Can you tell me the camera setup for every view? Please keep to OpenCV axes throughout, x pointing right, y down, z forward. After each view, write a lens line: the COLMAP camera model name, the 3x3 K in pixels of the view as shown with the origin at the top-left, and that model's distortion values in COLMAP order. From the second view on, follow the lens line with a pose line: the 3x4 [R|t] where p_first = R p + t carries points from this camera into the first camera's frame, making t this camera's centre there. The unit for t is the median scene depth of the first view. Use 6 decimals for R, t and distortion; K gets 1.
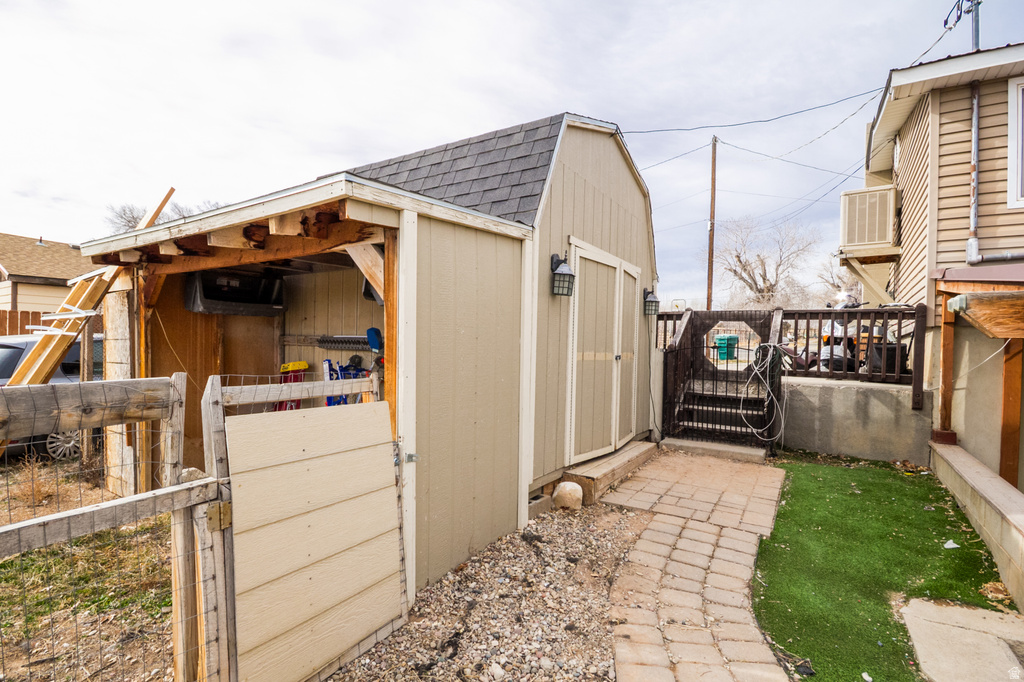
lens RADIAL K [[482.4, 0, 498.3], [0, 482.4, 354.3], [0, 0, 1]] dist [-0.001589, -0.009794]
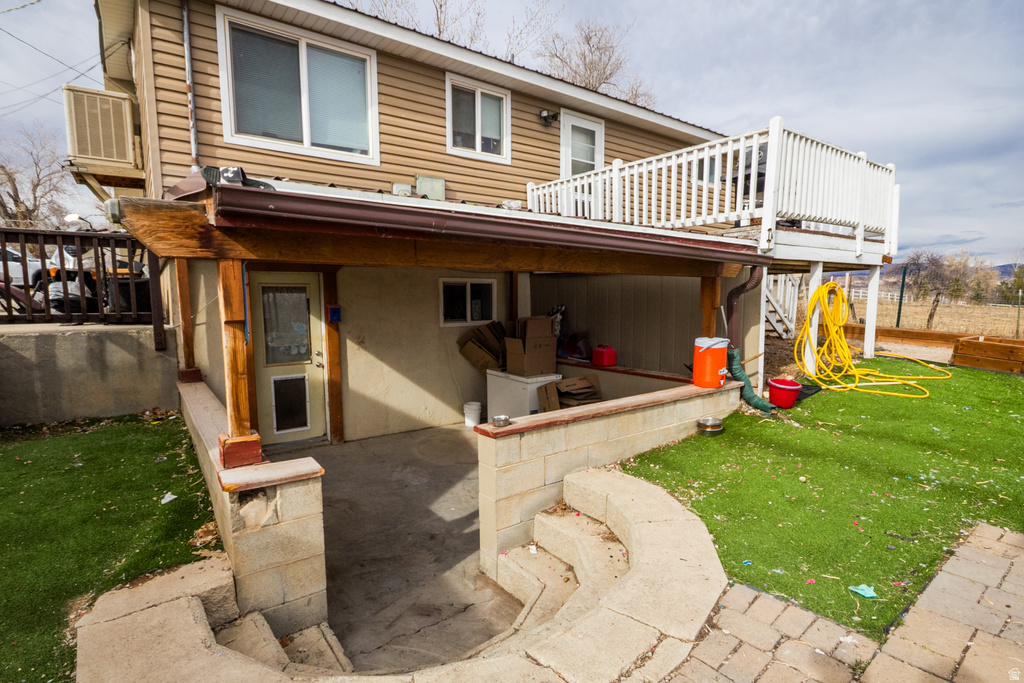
lens RADIAL K [[507.3, 0, 527.3], [0, 507.3, 353.1], [0, 0, 1]] dist [-0.005065, -0.002424]
pose [[0.299098, -0.127065, 0.945725, 0.174785], [0.027127, 0.991826, 0.124679, 0.020112], [-0.953837, -0.011637, 0.300100, 0.050681]]
